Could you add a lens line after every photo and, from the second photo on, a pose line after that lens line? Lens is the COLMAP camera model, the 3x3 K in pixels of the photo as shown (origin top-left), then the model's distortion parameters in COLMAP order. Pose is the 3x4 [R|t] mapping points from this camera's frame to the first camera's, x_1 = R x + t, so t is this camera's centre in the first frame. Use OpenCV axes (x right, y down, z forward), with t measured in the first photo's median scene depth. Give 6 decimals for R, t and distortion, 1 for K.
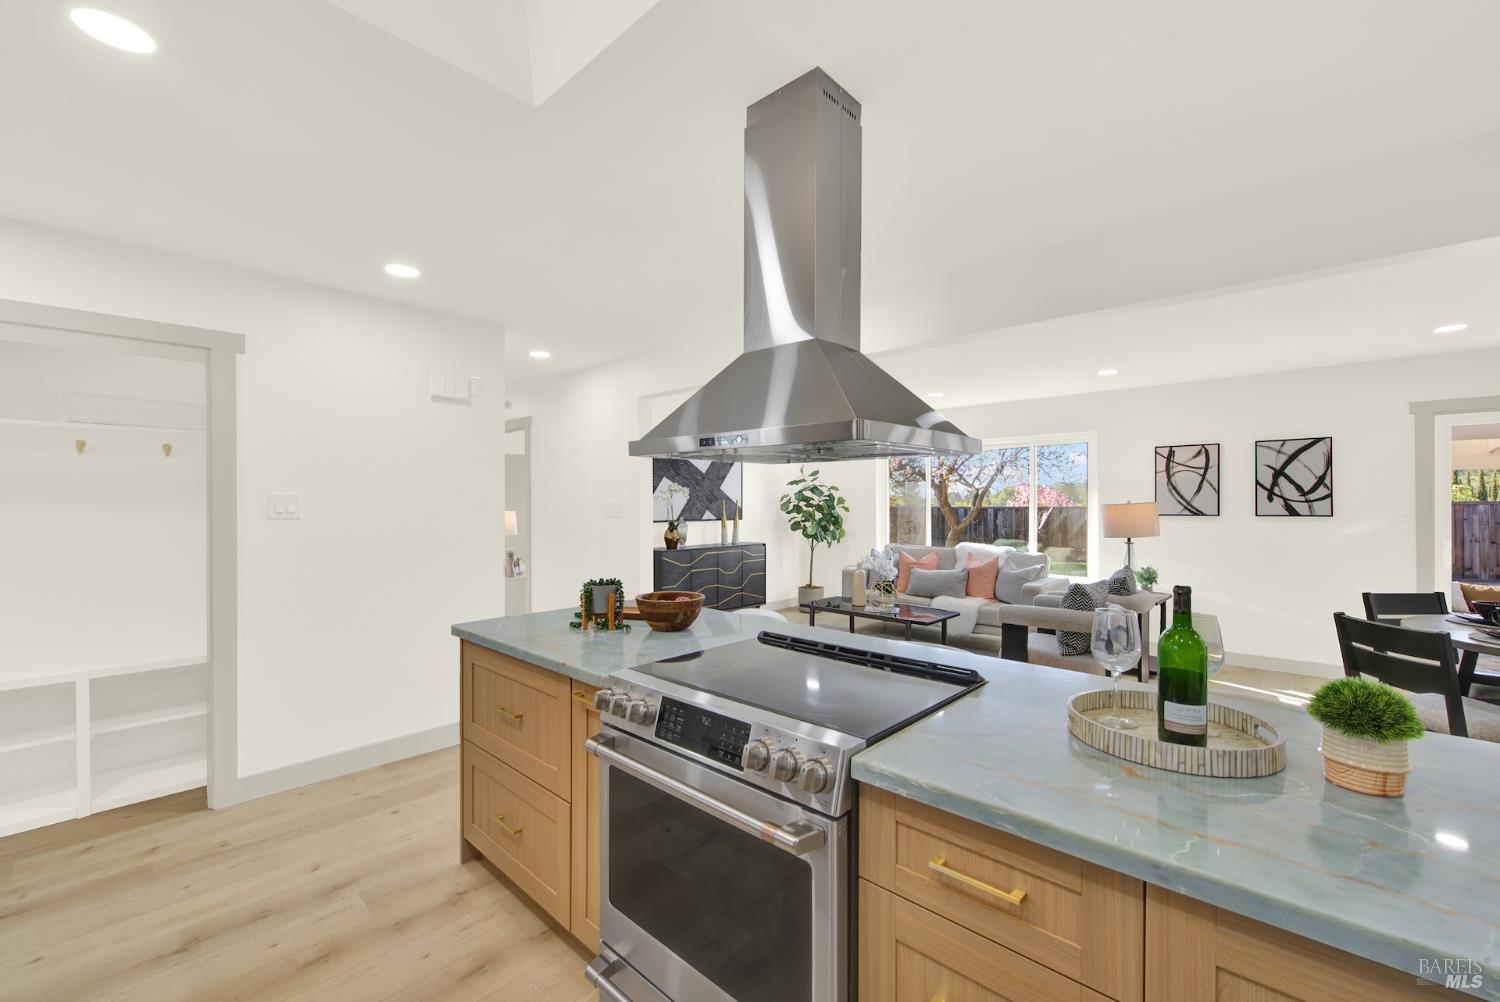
lens RADIAL K [[607.0, 0, 750.0], [0, 607.0, 501.0], [0, 0, 1]] dist [0.001537, -0.000493]
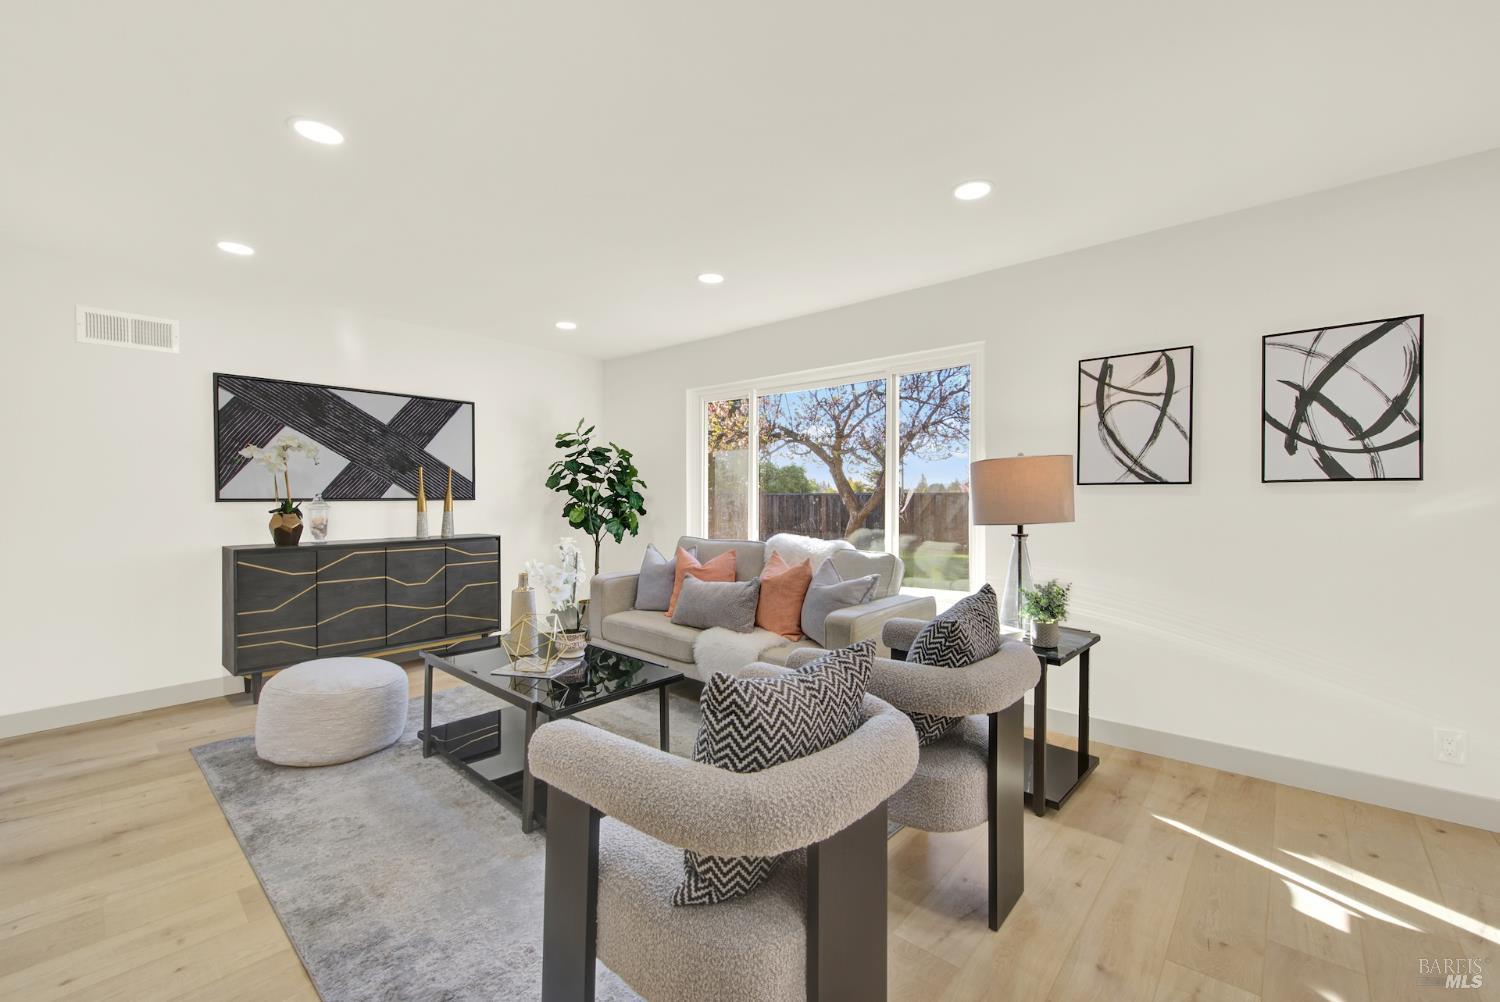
lens RADIAL K [[607.0, 0, 750.0], [0, 607.0, 501.0], [0, 0, 1]] dist [0.001537, -0.000493]
pose [[0.999597, -0.000219, 0.028384, 0.368114], [-0.000206, 0.999888, 0.014994, 0.031074], [-0.028384, -0.014993, 0.999485, 0.475505]]
